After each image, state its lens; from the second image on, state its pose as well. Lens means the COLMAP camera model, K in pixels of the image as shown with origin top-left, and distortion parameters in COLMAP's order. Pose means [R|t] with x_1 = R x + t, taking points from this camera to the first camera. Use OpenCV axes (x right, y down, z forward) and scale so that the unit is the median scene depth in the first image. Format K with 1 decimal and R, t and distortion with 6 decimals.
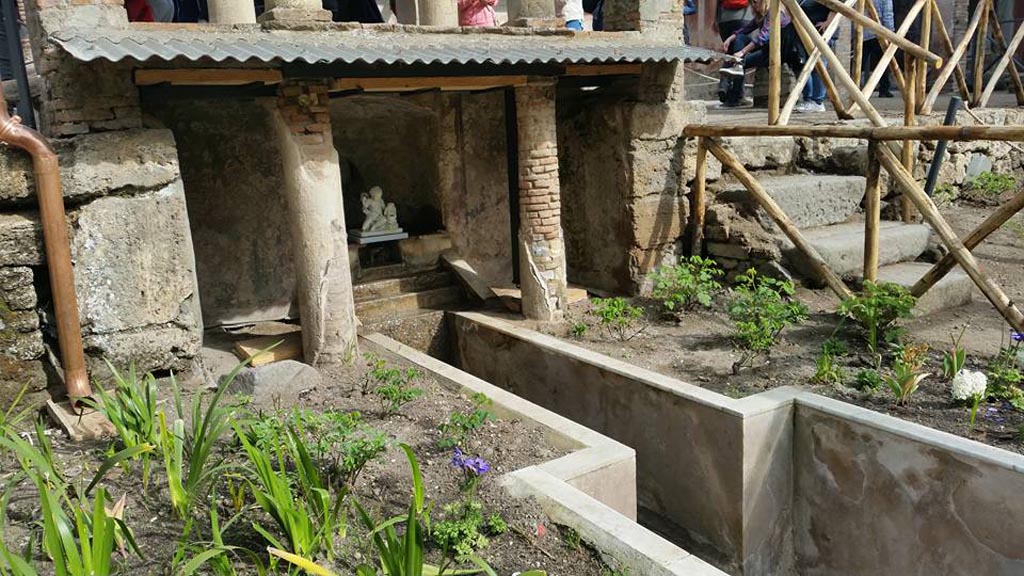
lens RADIAL K [[786.8, 0, 527.6], [0, 786.8, 303.0], [0, 0, 1]] dist [0.009273, -0.002709]
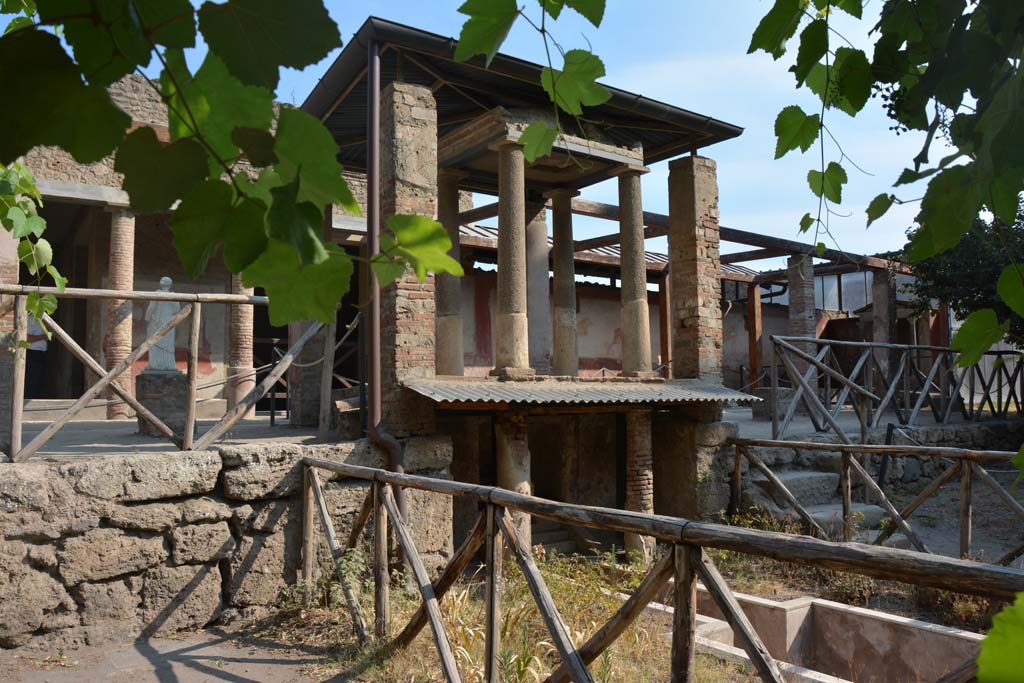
lens RADIAL K [[880.7, 0, 512.0], [0, 880.7, 341.5], [0, 0, 1]] dist [-0.142690, 0.138926]
pose [[0.997585, 0.044041, 0.053704, -0.342344], [-0.027187, 0.959158, -0.281563, 0.093117], [-0.063911, 0.279423, 0.958039, -0.709102]]
